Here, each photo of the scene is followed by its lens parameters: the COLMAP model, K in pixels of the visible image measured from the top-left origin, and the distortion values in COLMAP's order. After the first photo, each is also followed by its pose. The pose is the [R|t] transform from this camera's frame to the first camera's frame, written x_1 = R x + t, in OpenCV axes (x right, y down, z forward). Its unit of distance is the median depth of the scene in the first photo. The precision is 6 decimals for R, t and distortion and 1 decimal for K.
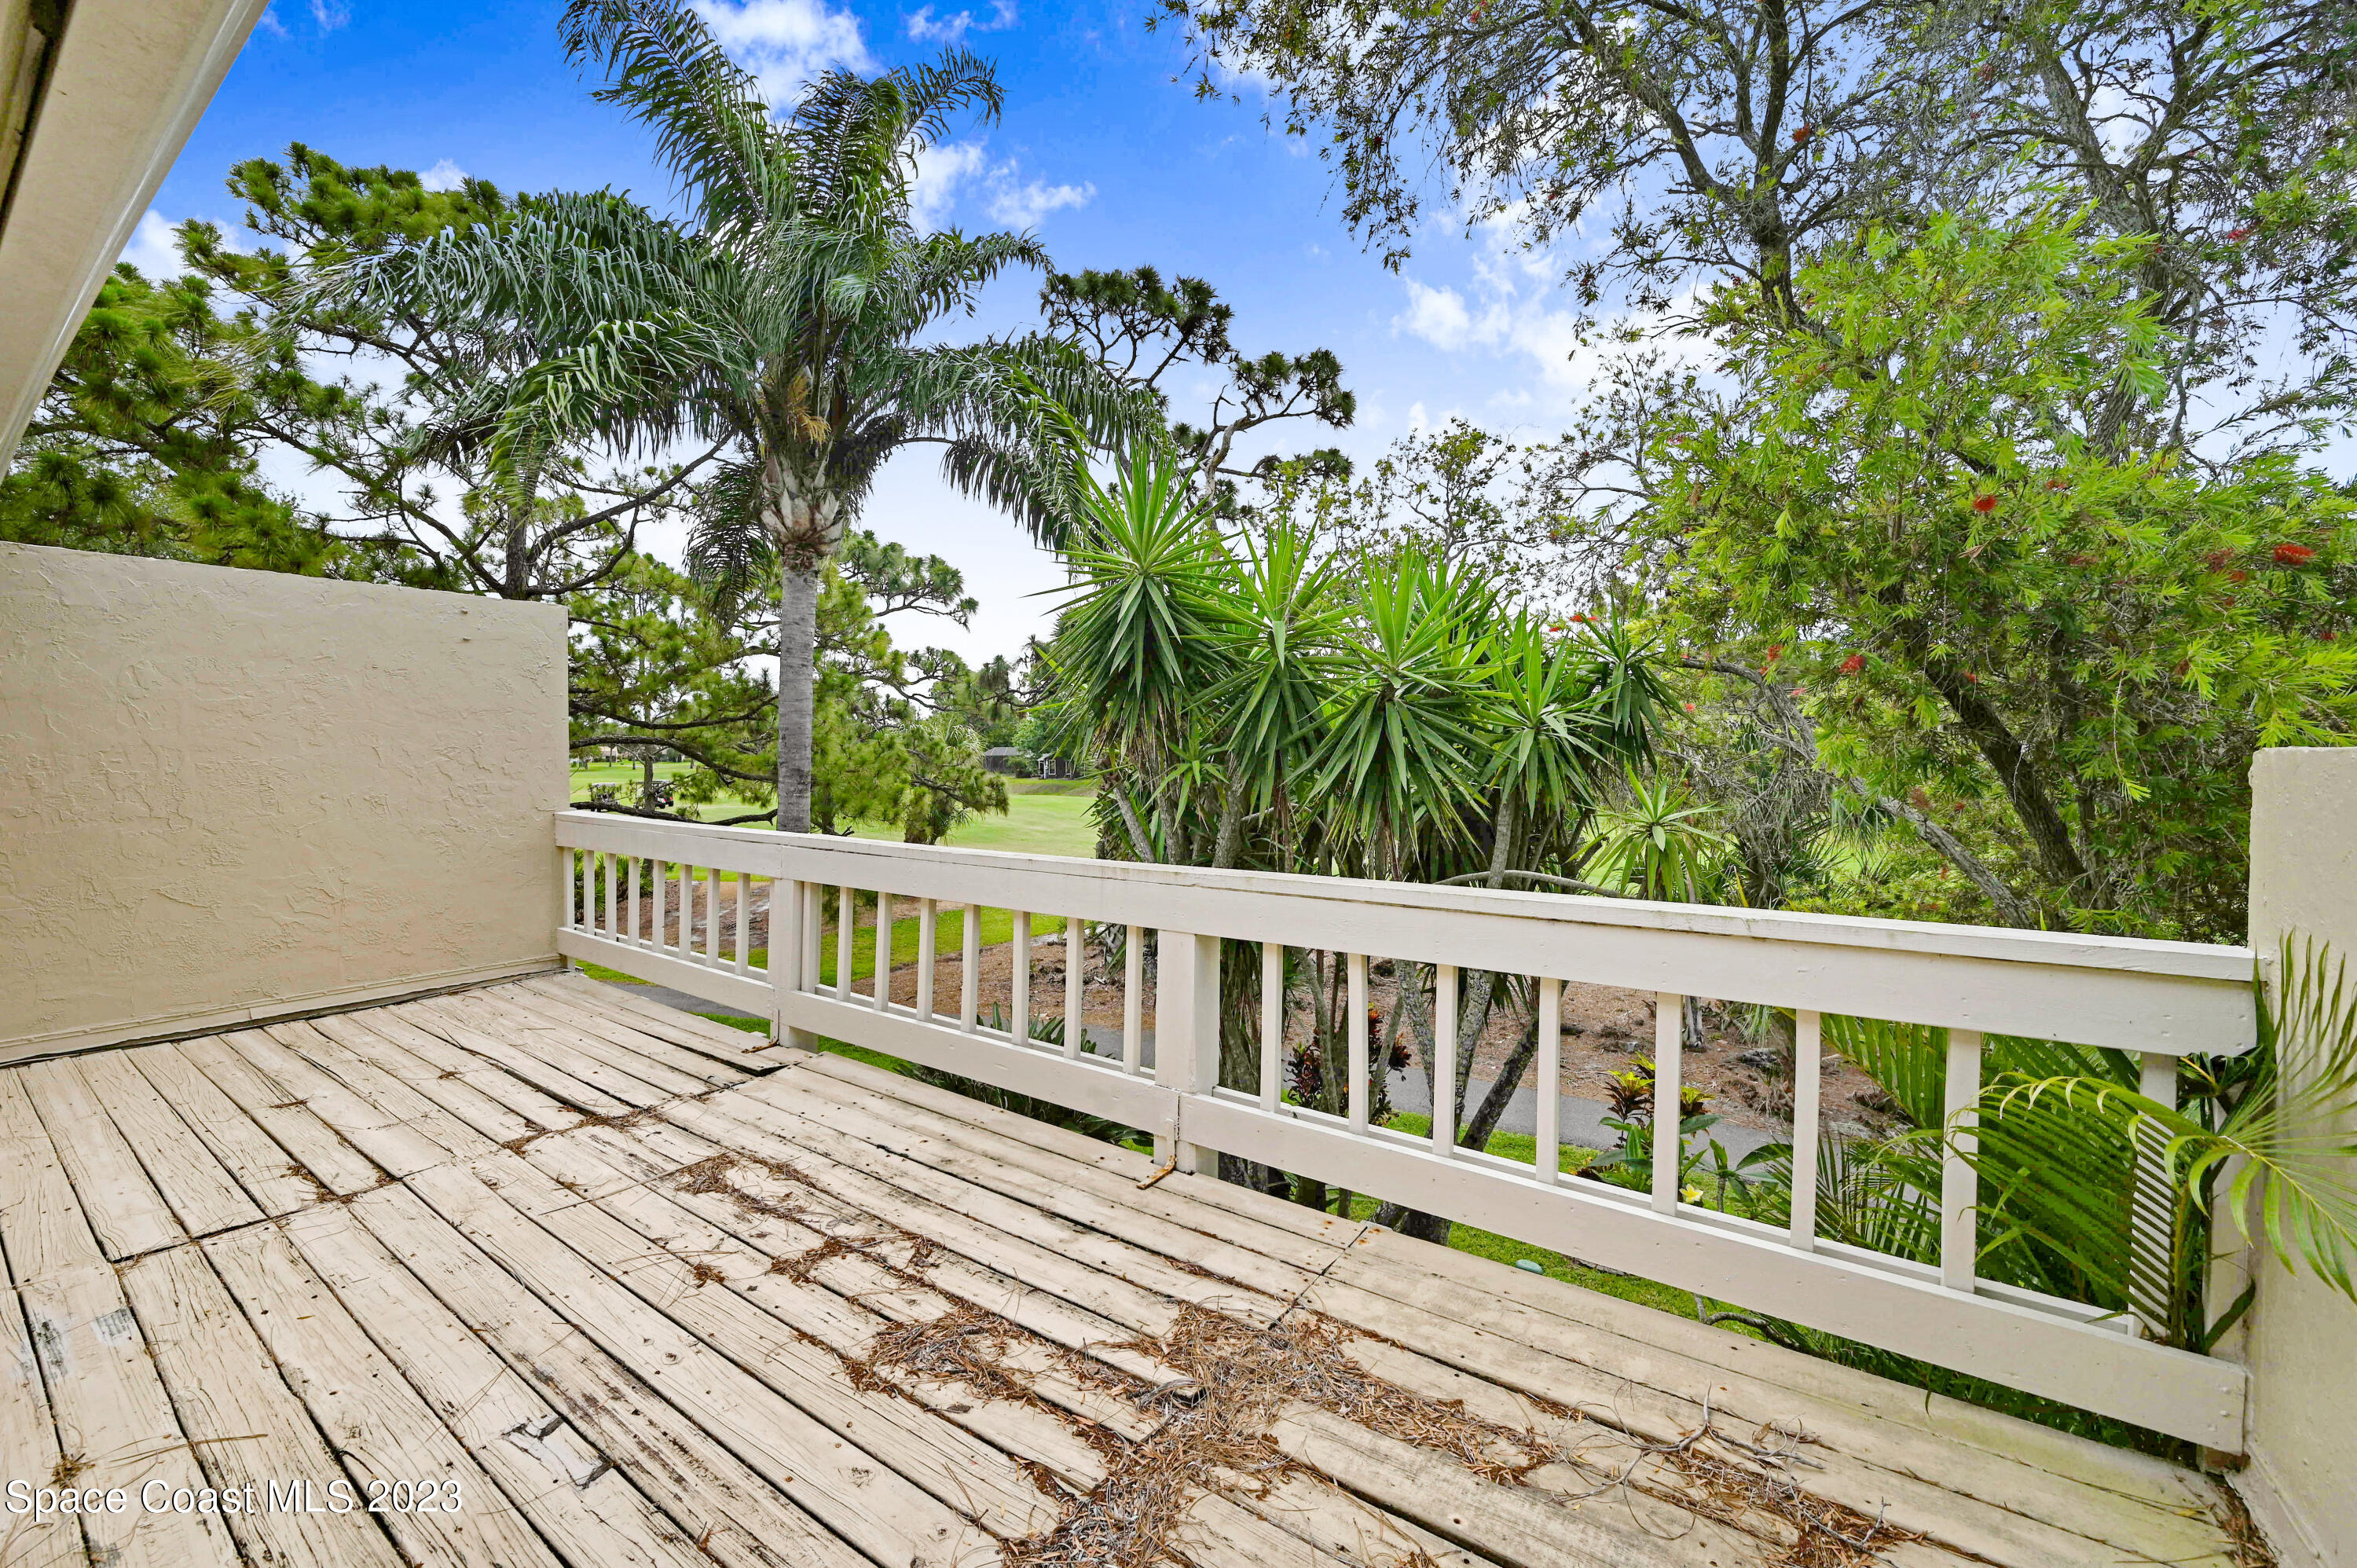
lens RADIAL K [[927.6, 0, 1167.3], [0, 927.6, 778.1], [0, 0, 1]] dist [-0.001407, -0.000160]
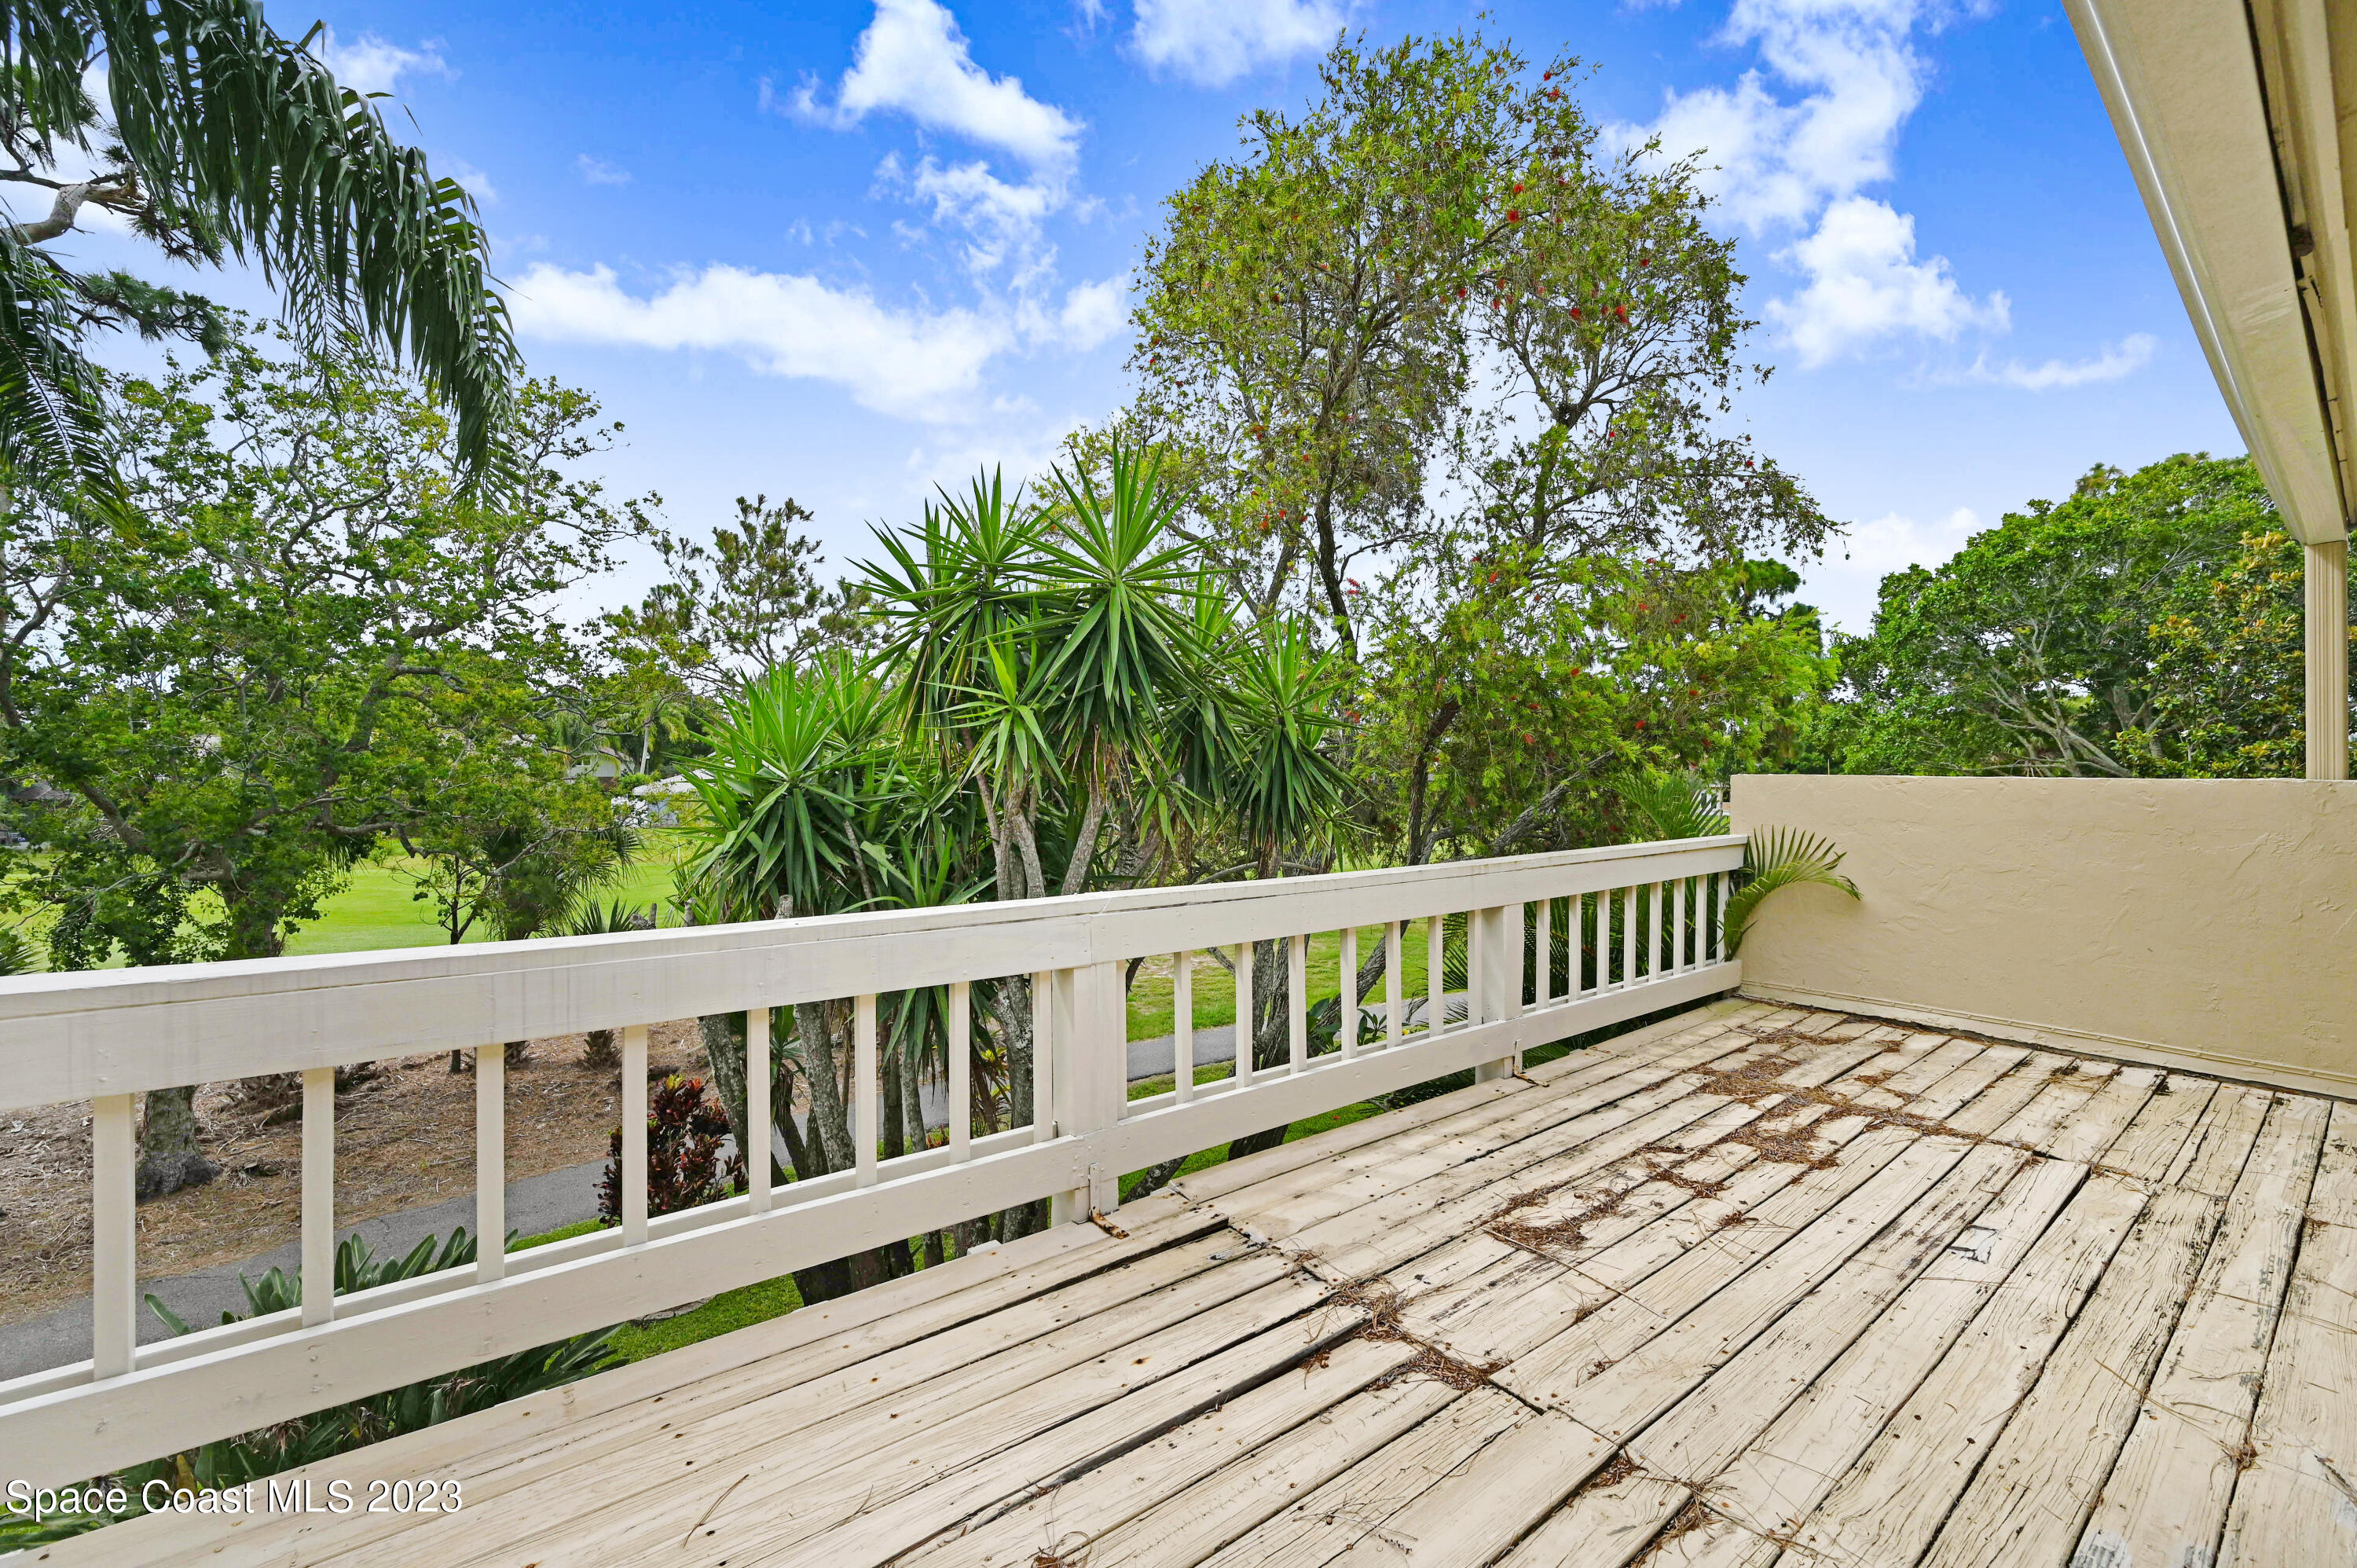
lens RADIAL K [[927.6, 0, 1167.3], [0, 927.6, 778.1], [0, 0, 1]] dist [-0.001407, -0.000160]
pose [[0.306756, -0.001001, 0.951788, -1.673467], [0.024771, 0.999669, -0.006932, -0.037190], [-0.951466, 0.025703, 0.306680, 1.186651]]
